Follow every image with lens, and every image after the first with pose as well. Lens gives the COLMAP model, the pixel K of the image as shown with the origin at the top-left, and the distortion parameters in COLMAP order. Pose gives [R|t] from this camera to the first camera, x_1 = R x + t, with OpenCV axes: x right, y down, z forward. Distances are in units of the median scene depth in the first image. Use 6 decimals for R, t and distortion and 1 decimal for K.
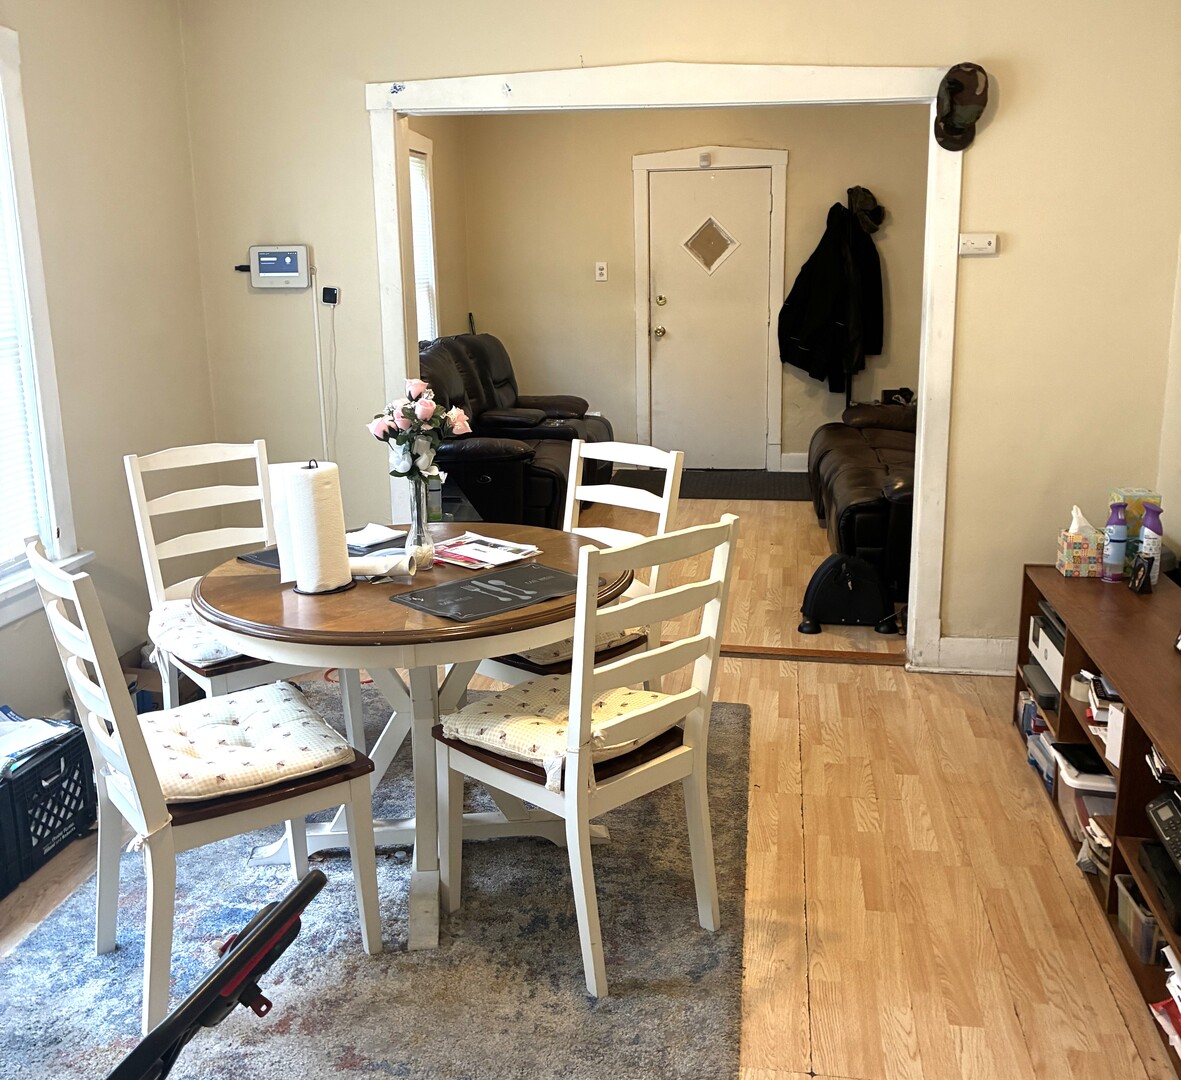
lens RADIAL K [[1200.9, 0, 586.1], [0, 1200.9, 537.2], [0, 0, 1]] dist [0.017241, 0.000000]
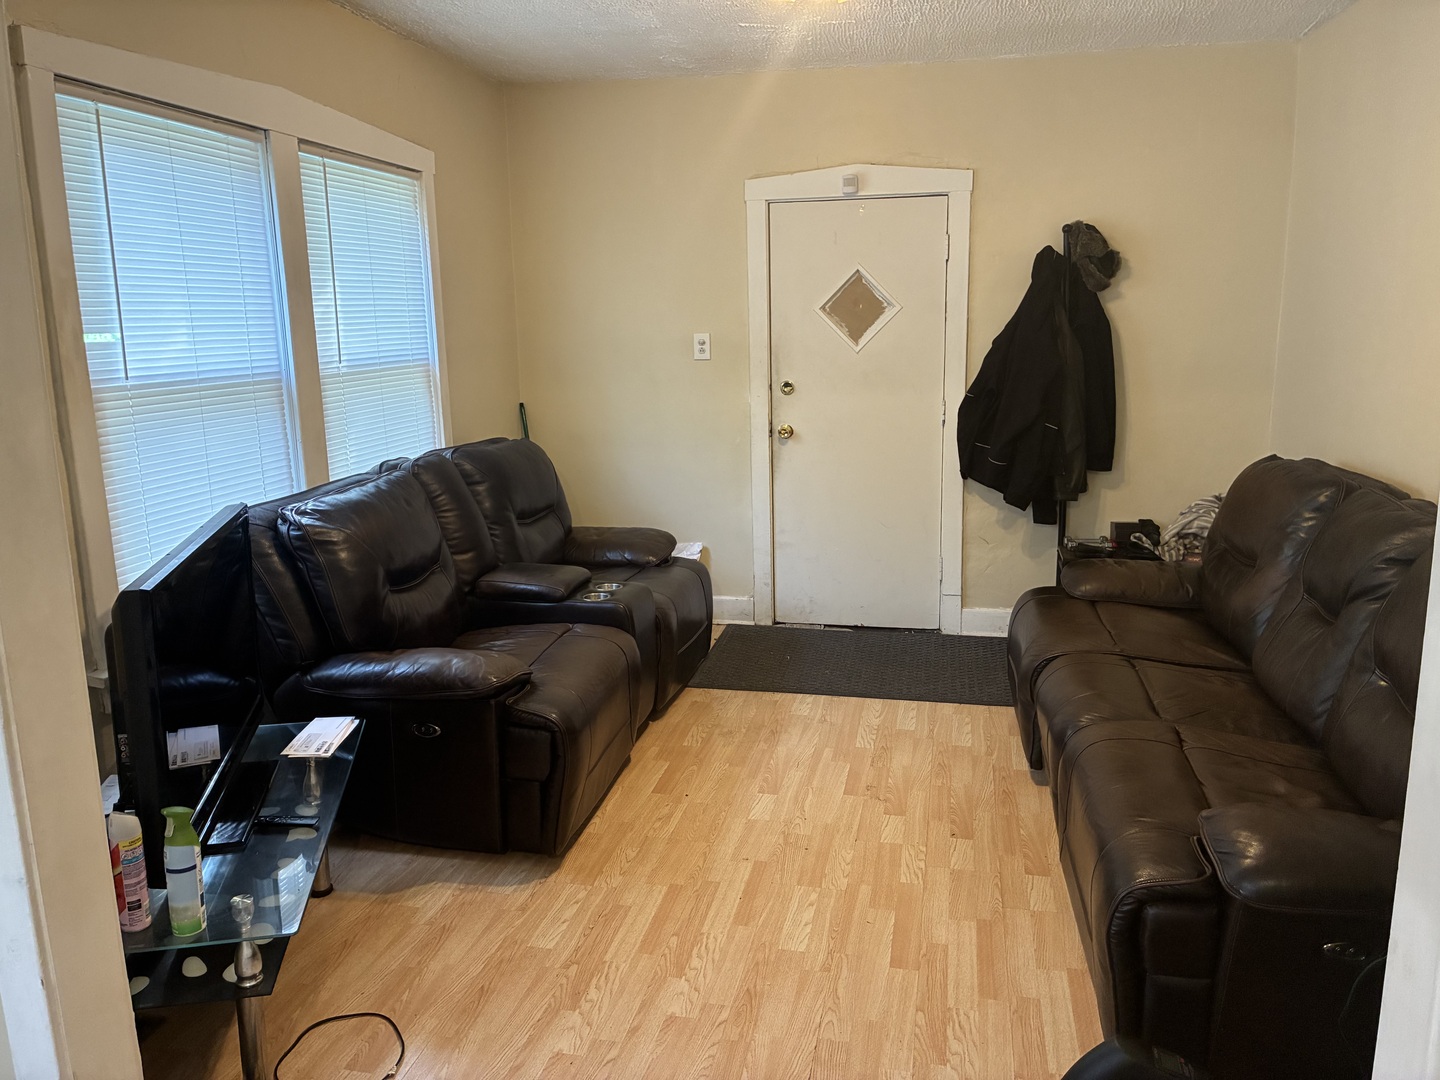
lens RADIAL K [[1114.7, 0, 726.9], [0, 1114.7, 541.7], [0, 0, 1]] dist [0.002044, 0.002315]
pose [[0.999378, 0.006915, -0.034567, 0.052018], [-0.007978, 0.999496, -0.030722, -0.091148], [0.034337, 0.030979, 0.998930, 0.371414]]
